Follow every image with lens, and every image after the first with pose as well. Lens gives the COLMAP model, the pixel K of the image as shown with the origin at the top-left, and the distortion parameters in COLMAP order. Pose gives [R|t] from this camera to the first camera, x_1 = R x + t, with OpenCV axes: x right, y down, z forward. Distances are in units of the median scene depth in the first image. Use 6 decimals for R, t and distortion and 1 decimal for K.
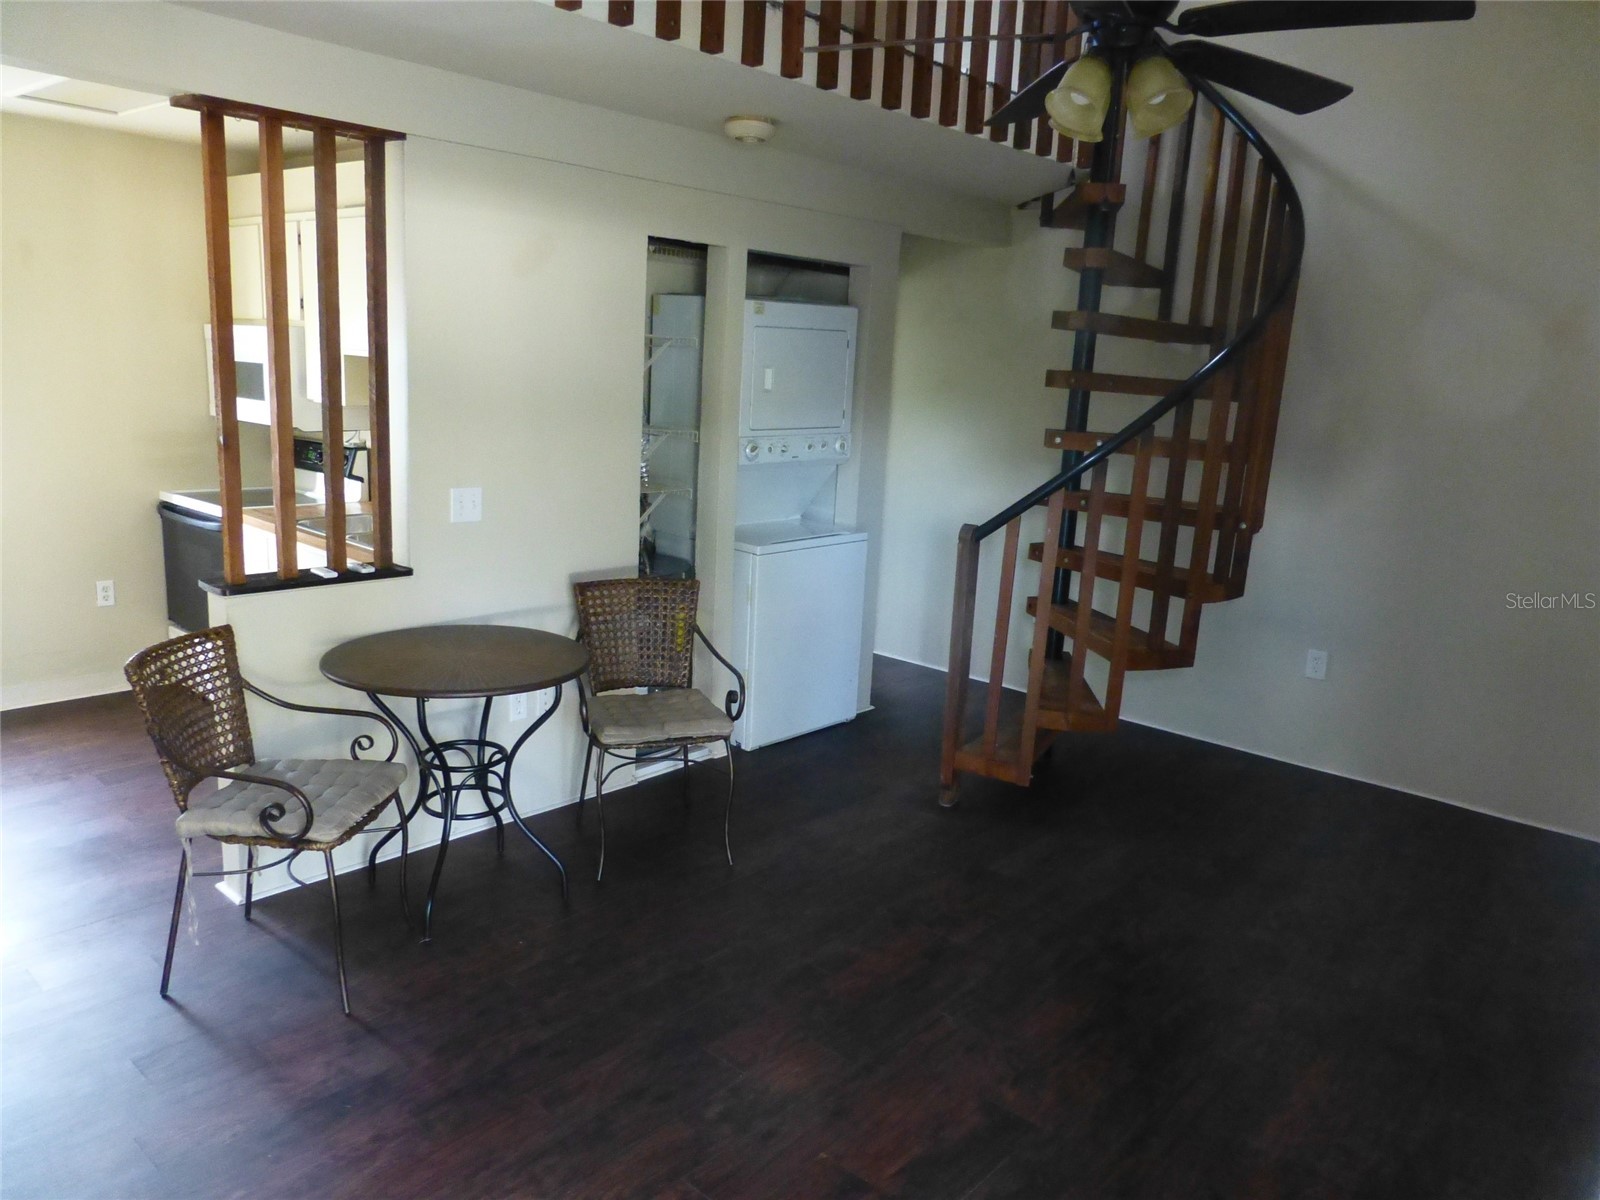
lens RADIAL K [[1136.9, 0, 800.0], [0, 1136.9, 600.0], [0, 0, 1]] dist [-0.002252, 0.001600]
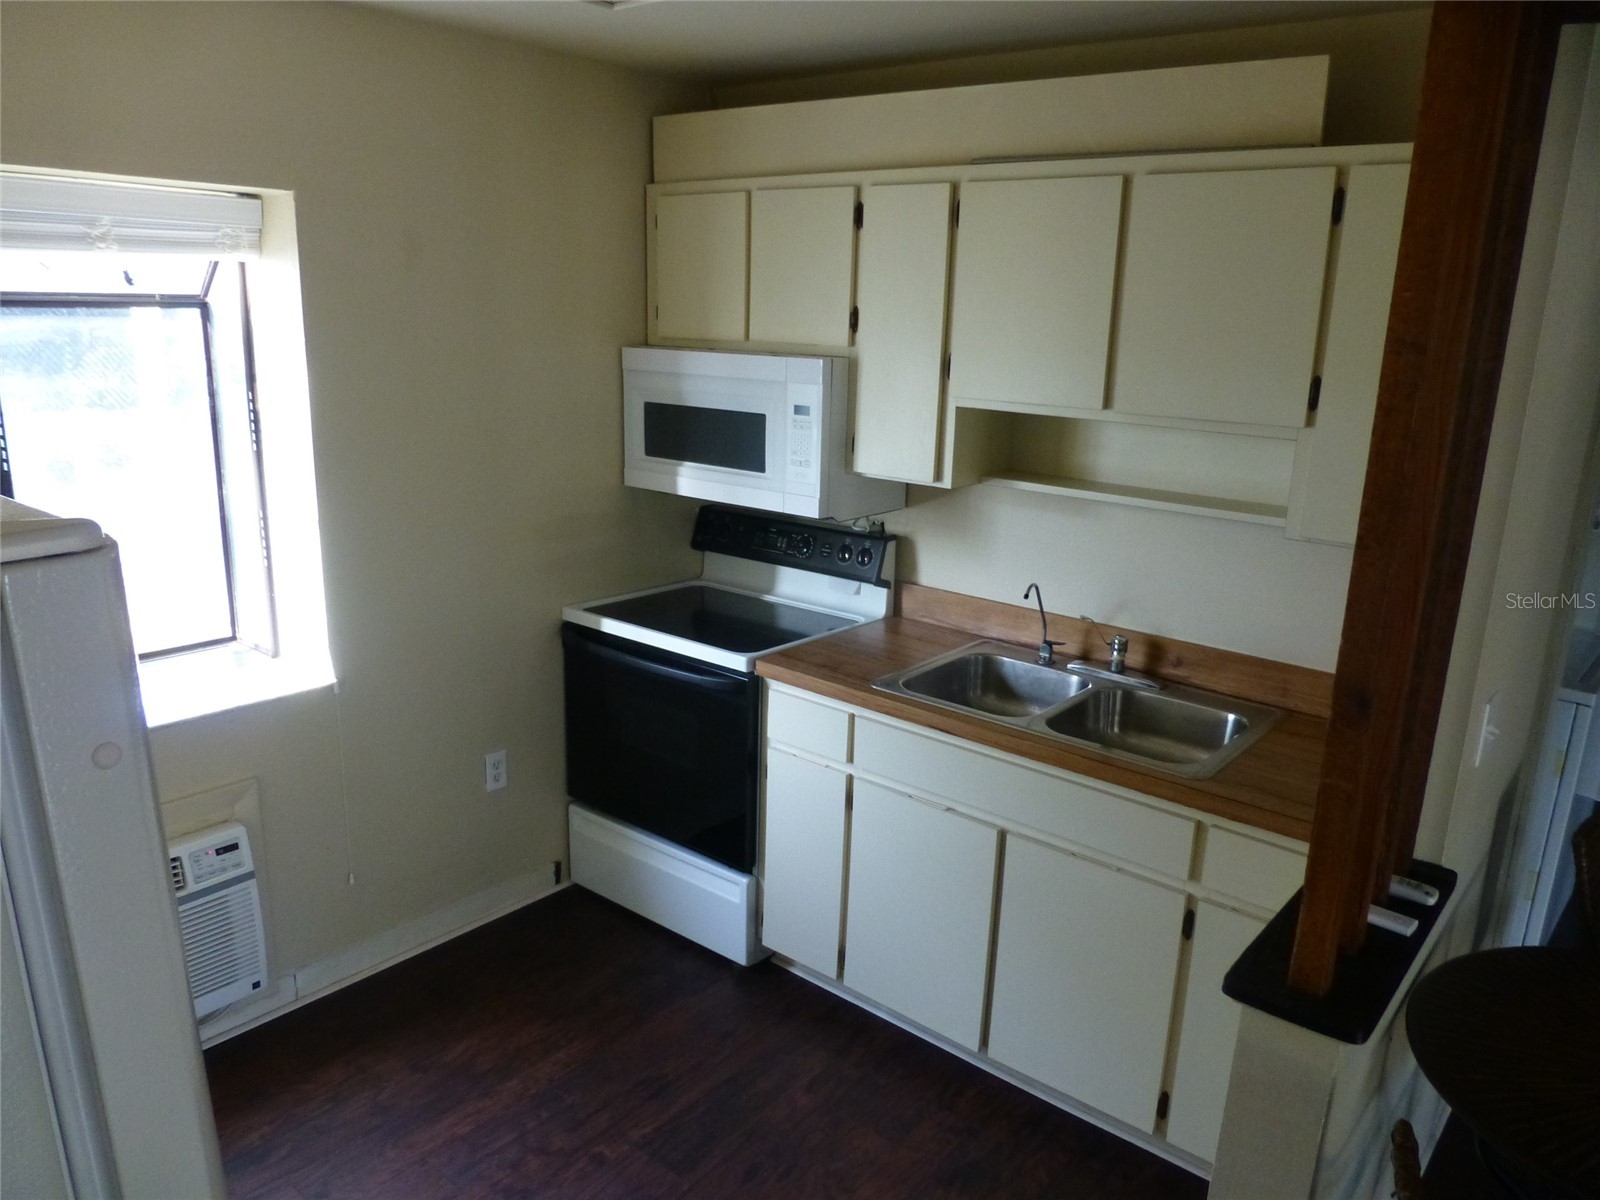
lens RADIAL K [[1128.0, 0, 800.0], [0, 1128.0, 600.0], [0, 0, 1]] dist [-0.044892, 0.004765]
pose [[0.998920, -0.027560, 0.037414, -0.459993], [0.026046, 0.998845, 0.040366, -0.124763], [-0.038483, -0.039347, 0.998484, 0.357927]]
